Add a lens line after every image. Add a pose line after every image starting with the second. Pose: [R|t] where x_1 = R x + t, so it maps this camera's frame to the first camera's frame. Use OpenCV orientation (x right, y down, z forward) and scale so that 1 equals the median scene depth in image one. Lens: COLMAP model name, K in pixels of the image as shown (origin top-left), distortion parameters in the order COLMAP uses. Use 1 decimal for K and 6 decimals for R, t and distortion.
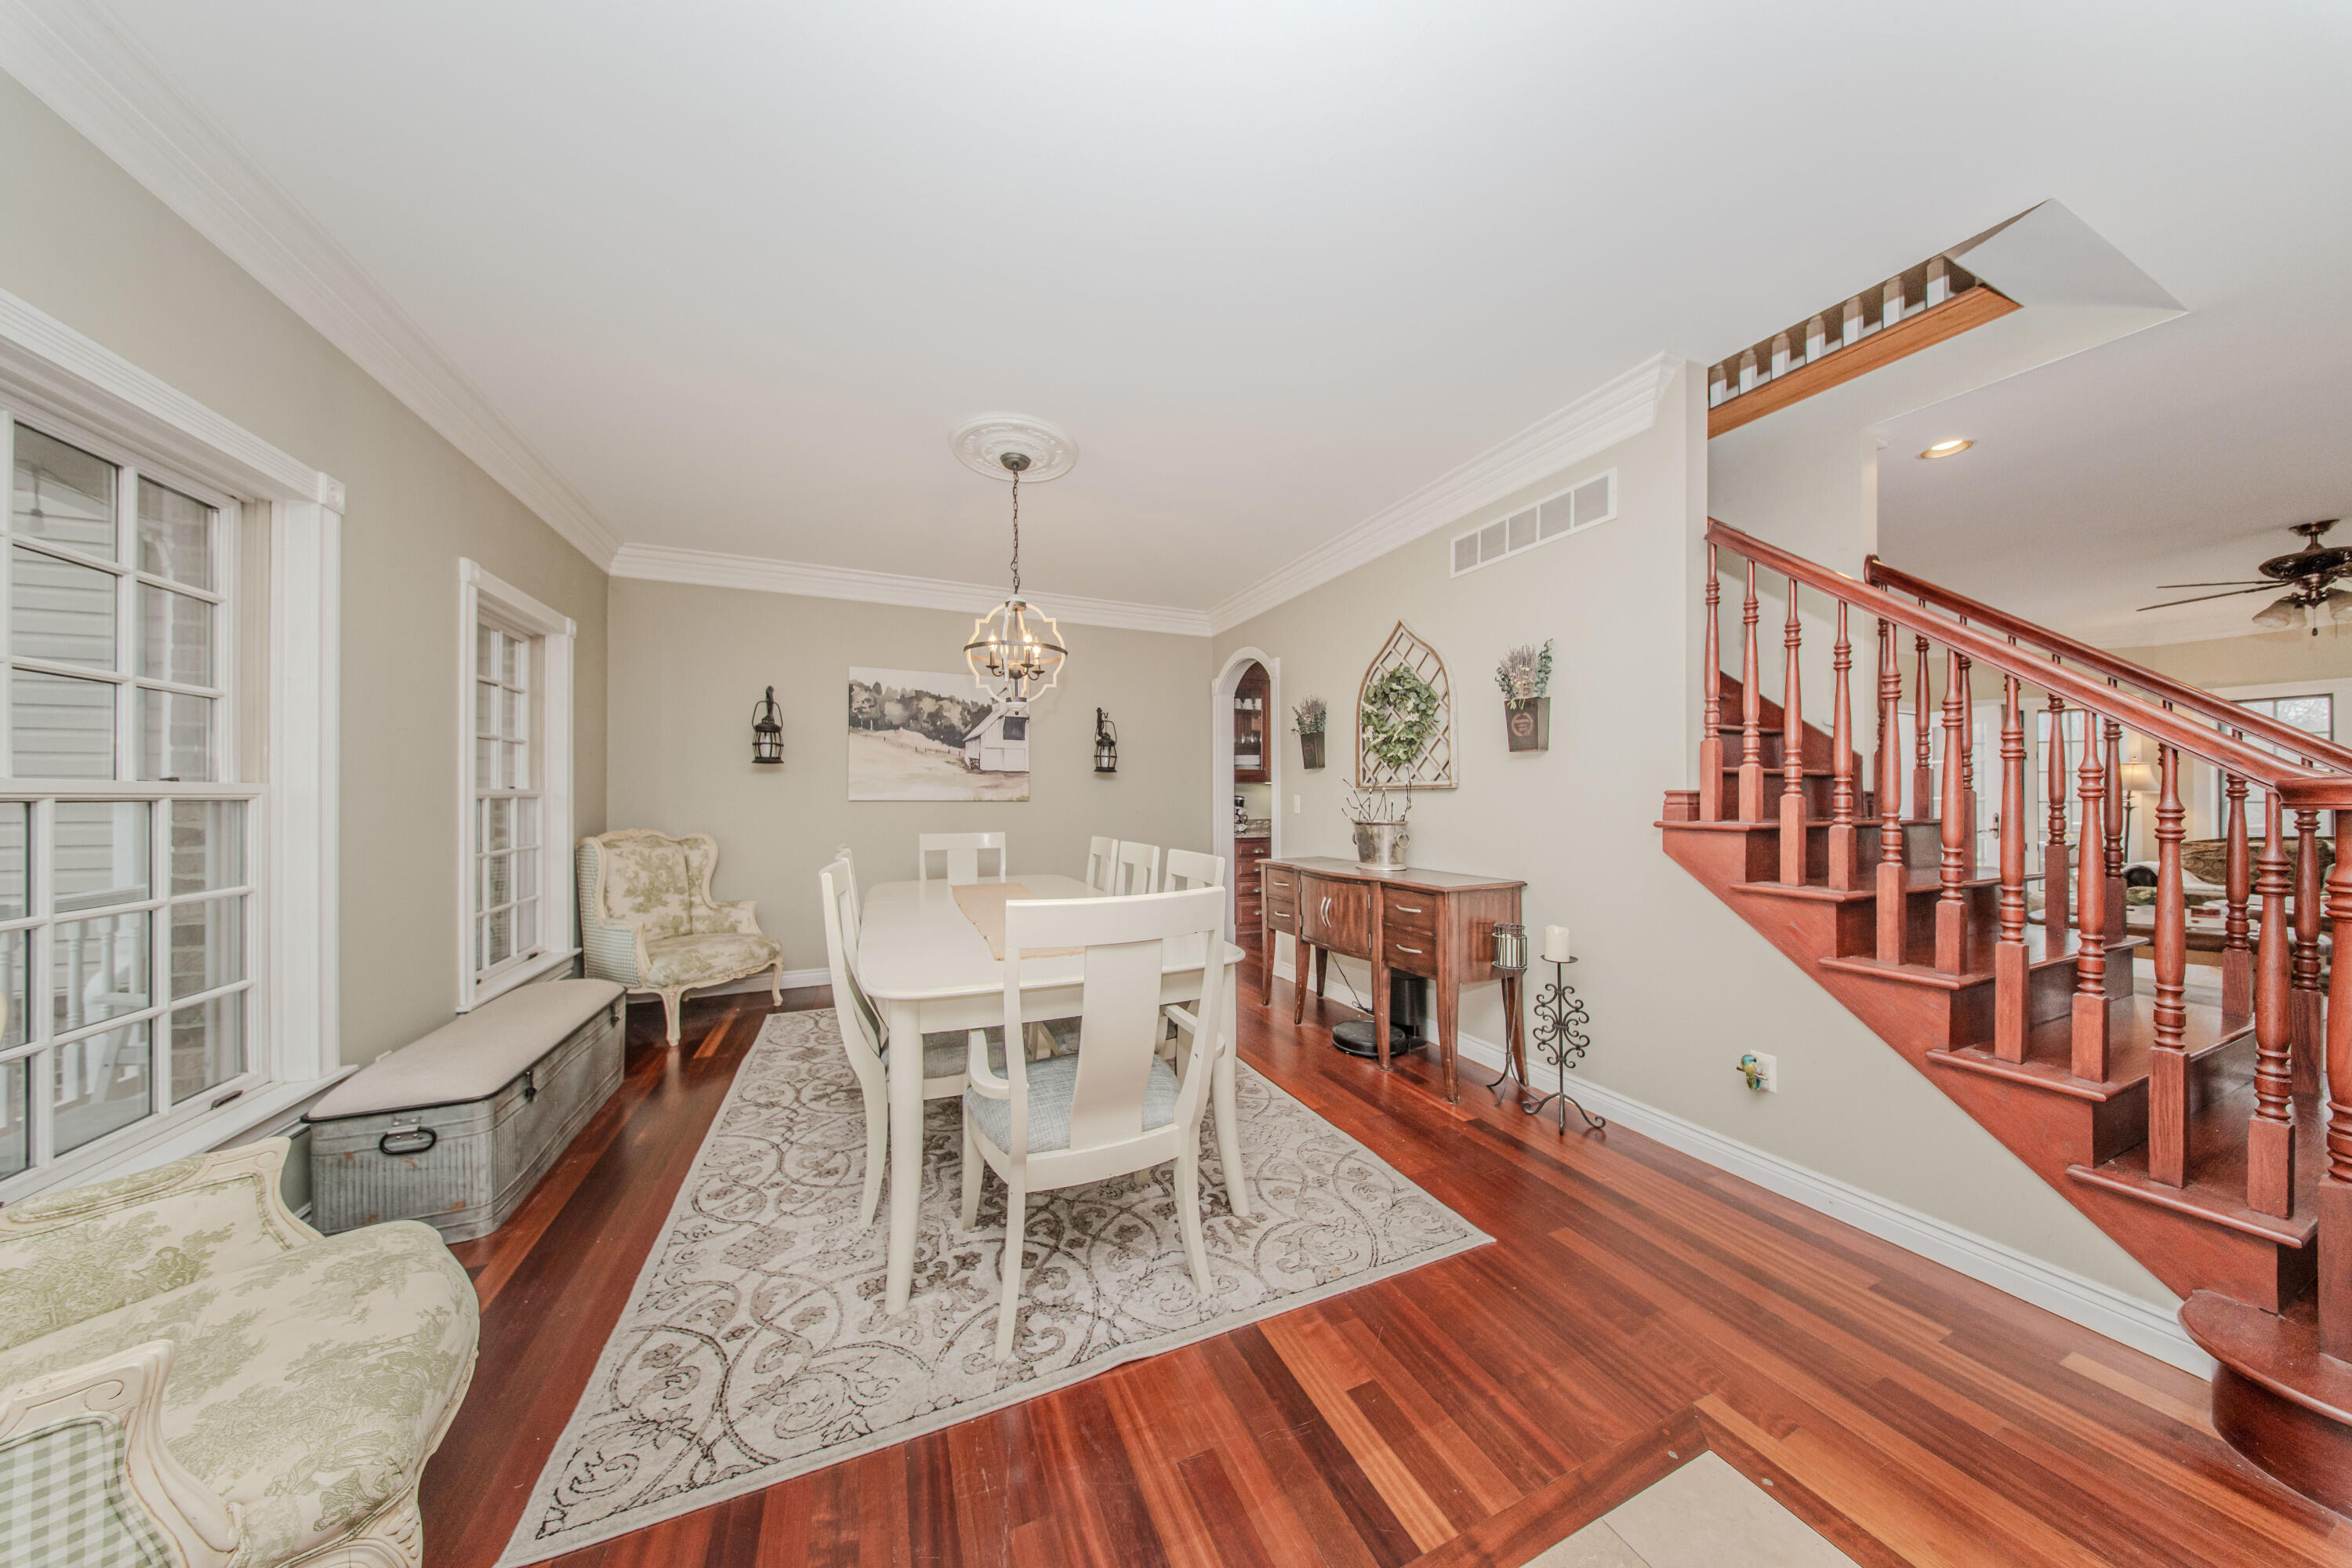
lens RADIAL K [[694.2, 0, 1159.0], [0, 694.2, 791.3], [0, 0, 1]] dist [0.000671, -0.001924]
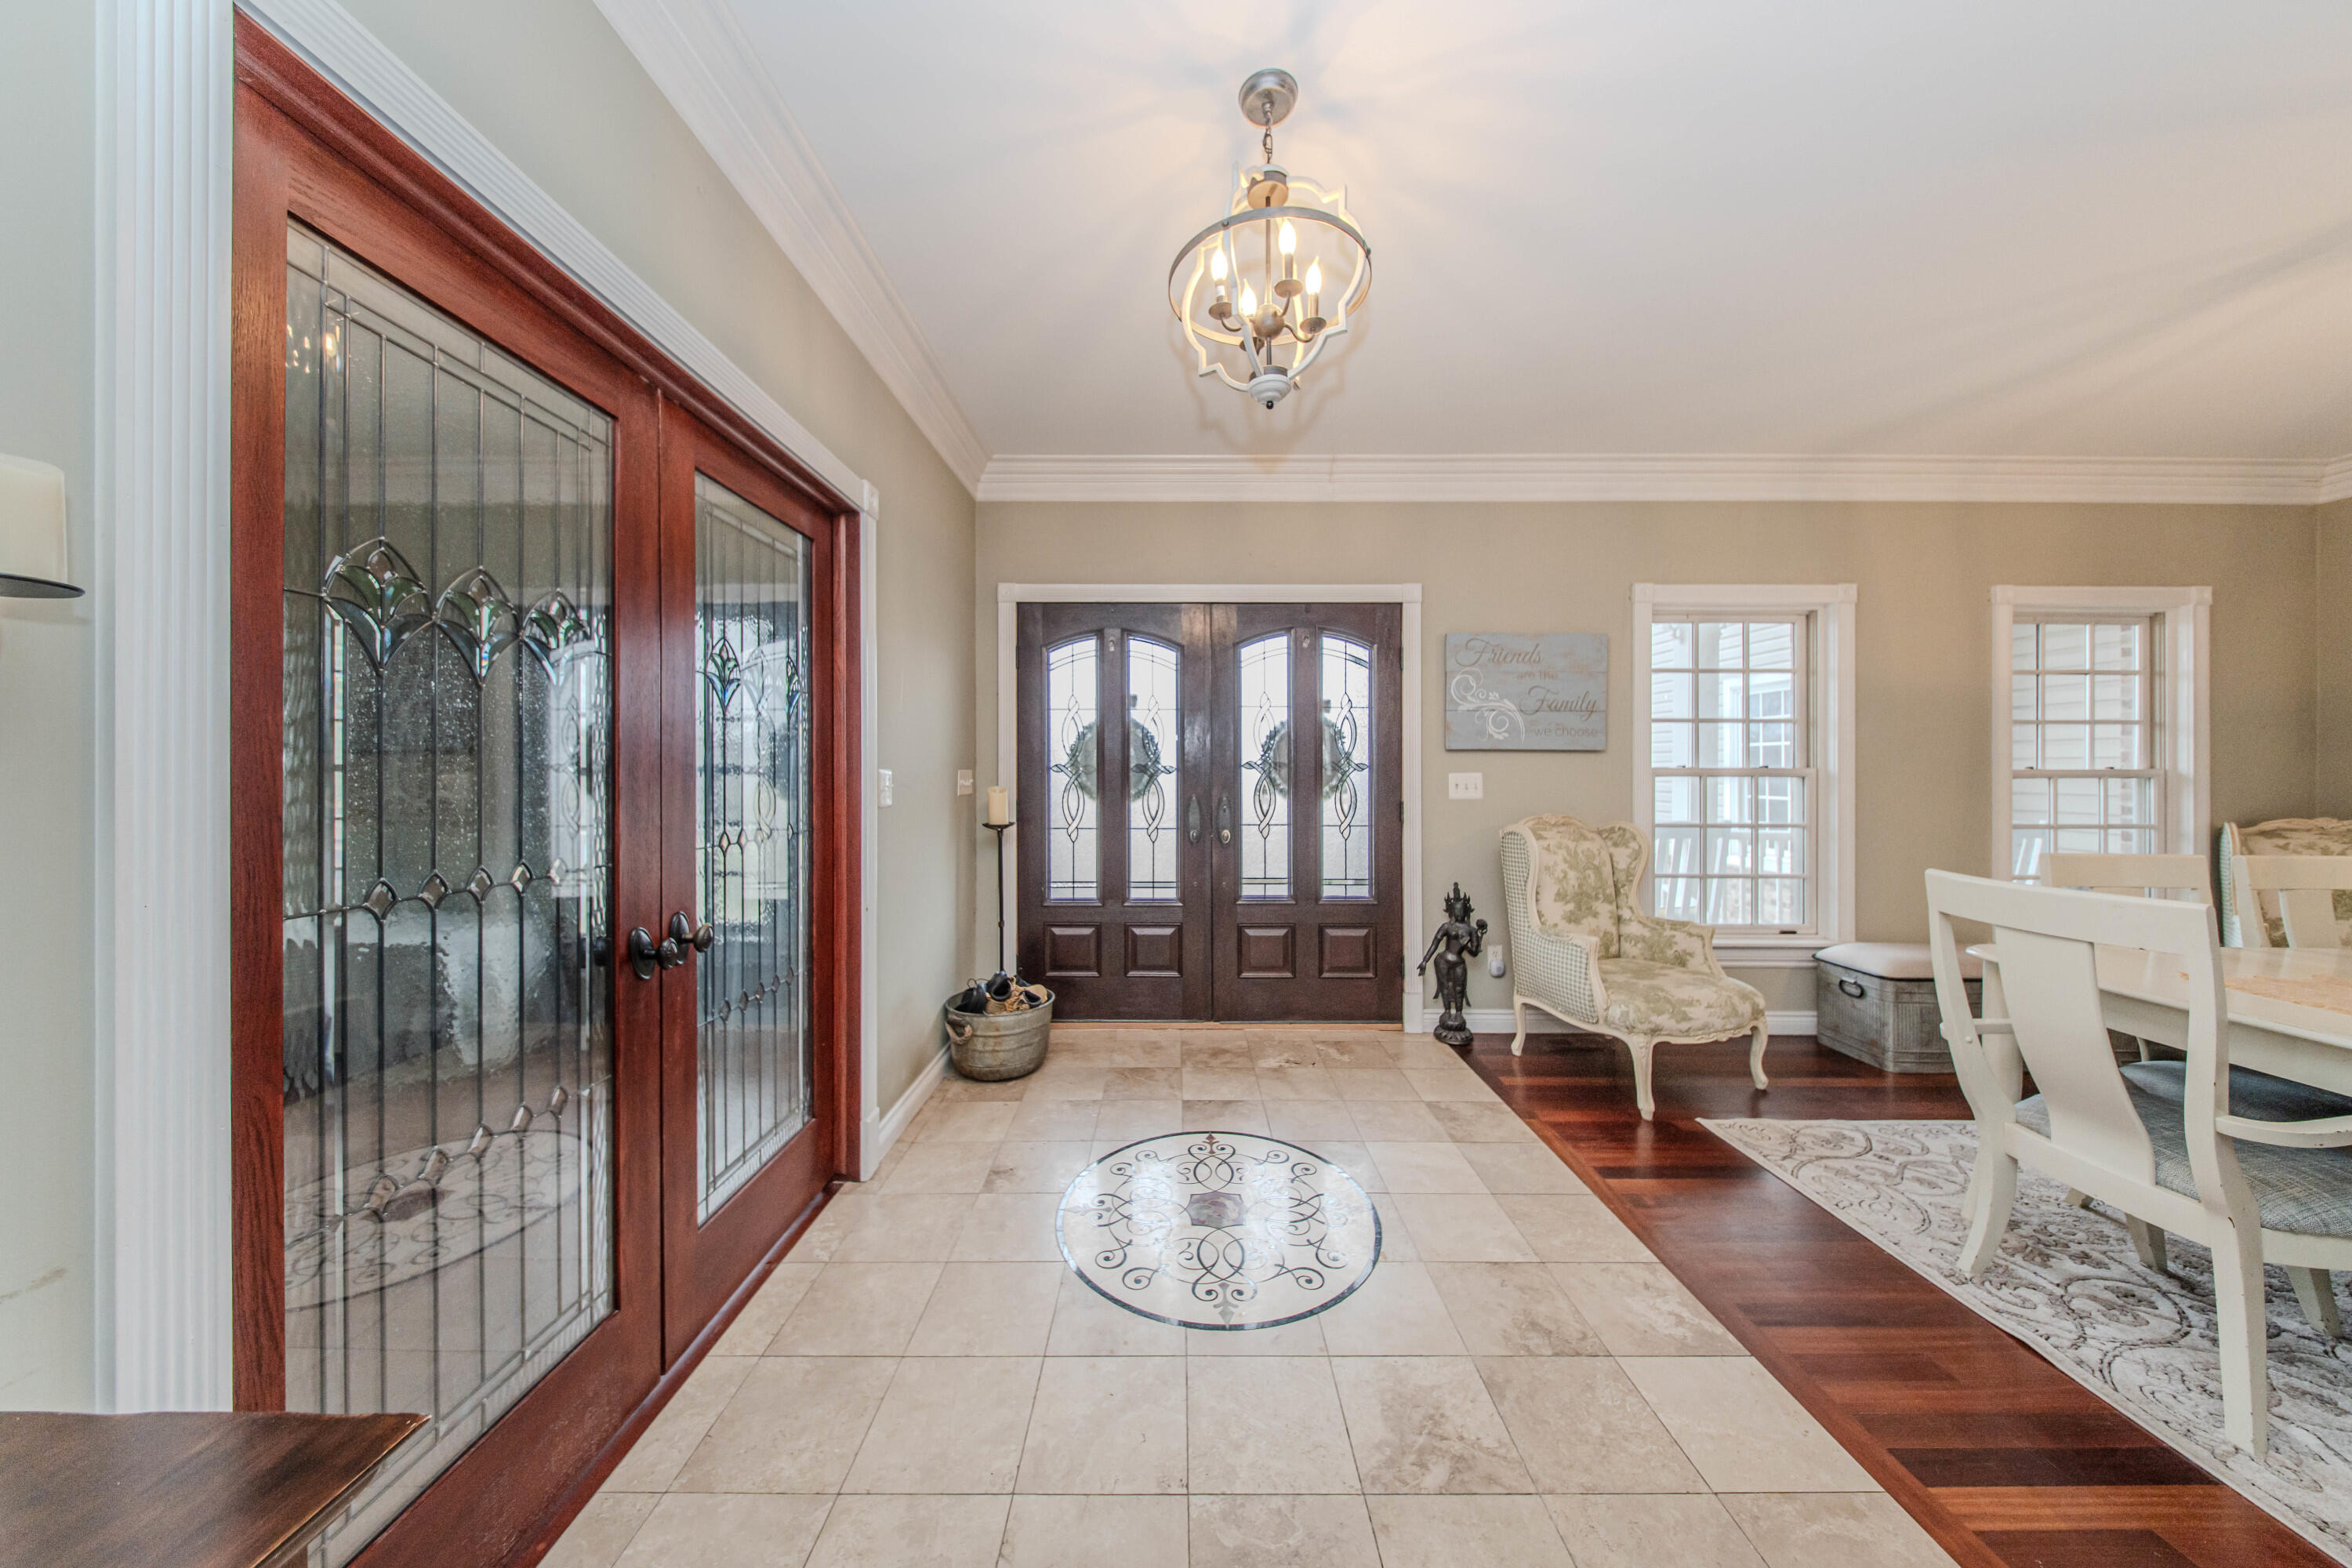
lens RADIAL K [[731.9, 0, 1184.7], [0, 731.9, 746.3], [0, 0, 1]] dist [0.002465, -0.002173]
pose [[-0.390962, -0.022110, -0.920141, 0.546976], [0.006957, 0.999612, -0.026976, -0.016812], [0.920381, -0.016947, -0.390656, 0.106997]]
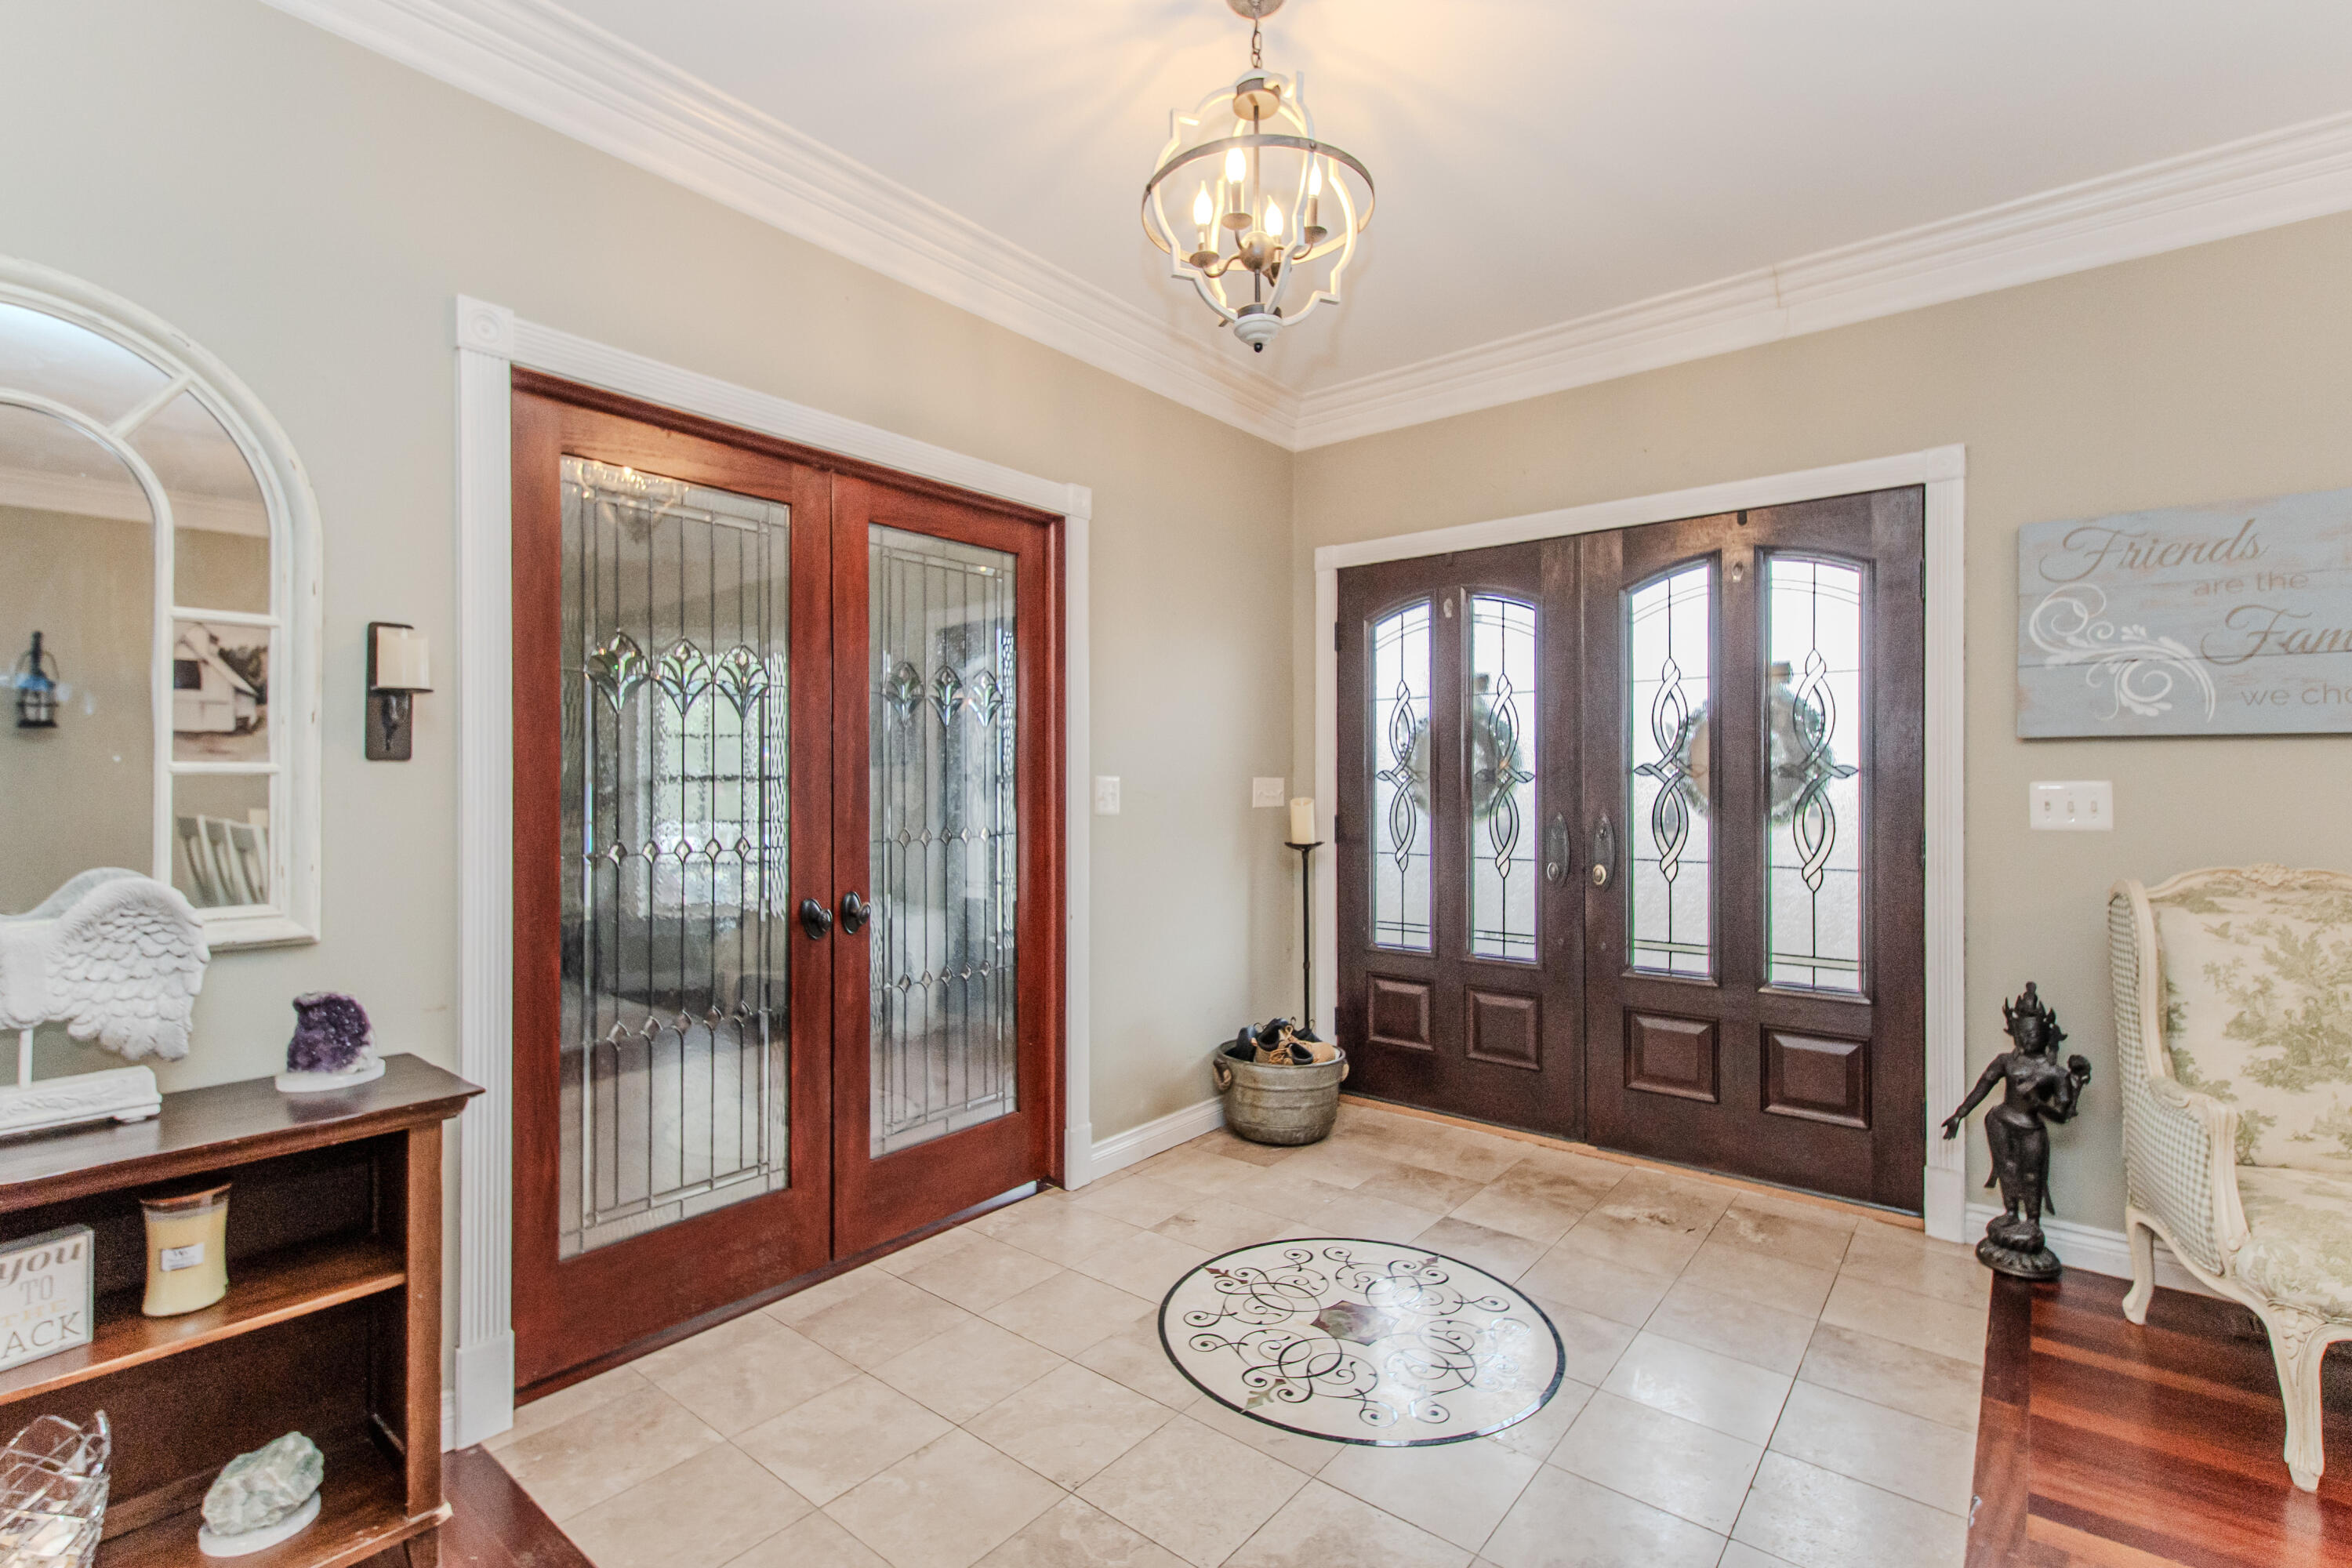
lens RADIAL K [[1062.0, 0, 1170.5], [0, 1062.0, 739.8], [0, 0, 1]] dist [0.017088, -0.009634]
pose [[-0.883998, -0.009017, -0.467403, 0.427426], [0.010485, 0.999180, -0.039106, -0.011525], [0.467372, -0.039470, -0.883179, 0.436091]]
